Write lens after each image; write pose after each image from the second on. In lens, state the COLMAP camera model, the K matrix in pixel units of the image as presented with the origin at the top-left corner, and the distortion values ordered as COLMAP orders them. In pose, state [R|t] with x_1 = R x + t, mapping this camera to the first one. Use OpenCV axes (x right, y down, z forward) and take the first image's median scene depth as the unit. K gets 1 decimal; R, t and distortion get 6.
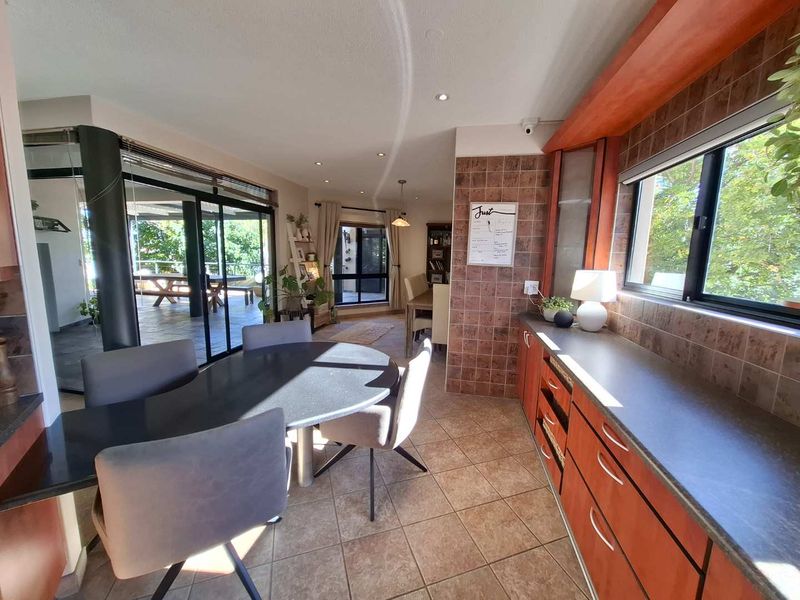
lens RADIAL K [[308.3, 0, 402.5], [0, 308.3, 294.6], [0, 0, 1]] dist [0.001533, -0.000070]
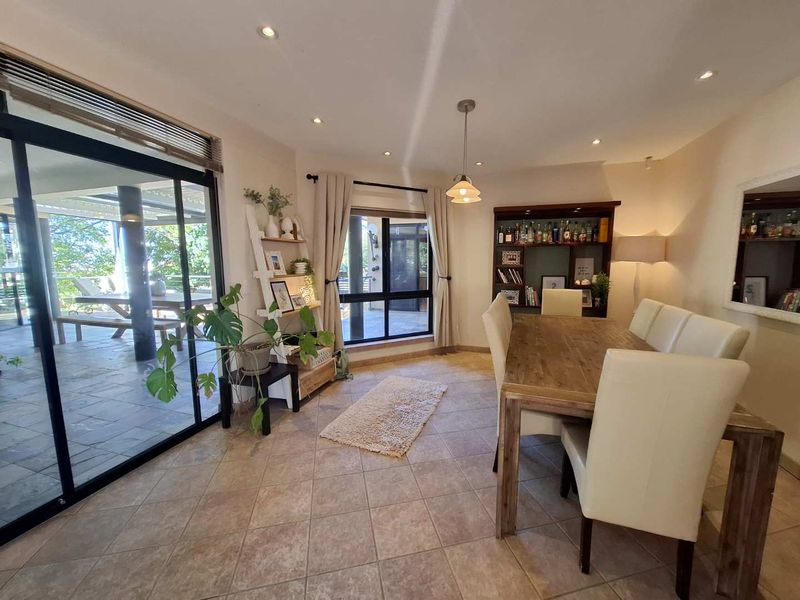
lens RADIAL K [[308.3, 0, 402.9], [0, 308.3, 300.4], [0, 0, 1]] dist [0.001533, -0.000070]
pose [[0.993845, -0.011021, -0.110228, -0.039895], [0.010157, 0.999913, -0.008392, -0.049023], [0.110311, 0.007221, 0.993871, 0.411762]]
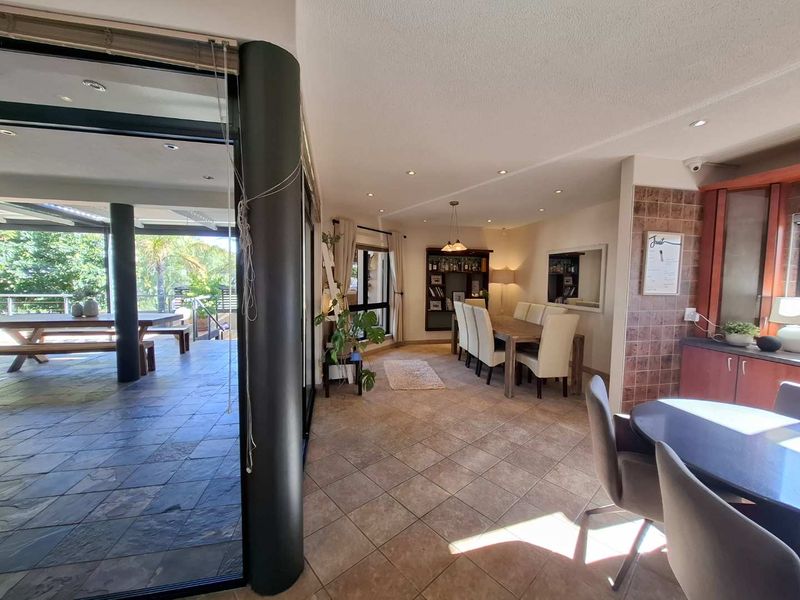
lens RADIAL K [[308.3, 0, 404.2], [0, 308.3, 298.3], [0, 0, 1]] dist [0.001533, -0.000070]
pose [[0.920039, -0.034367, 0.390316, -0.402330], [0.058210, 0.997081, -0.049418, -0.037490], [-0.387478, 0.068186, 0.919354, 0.186211]]
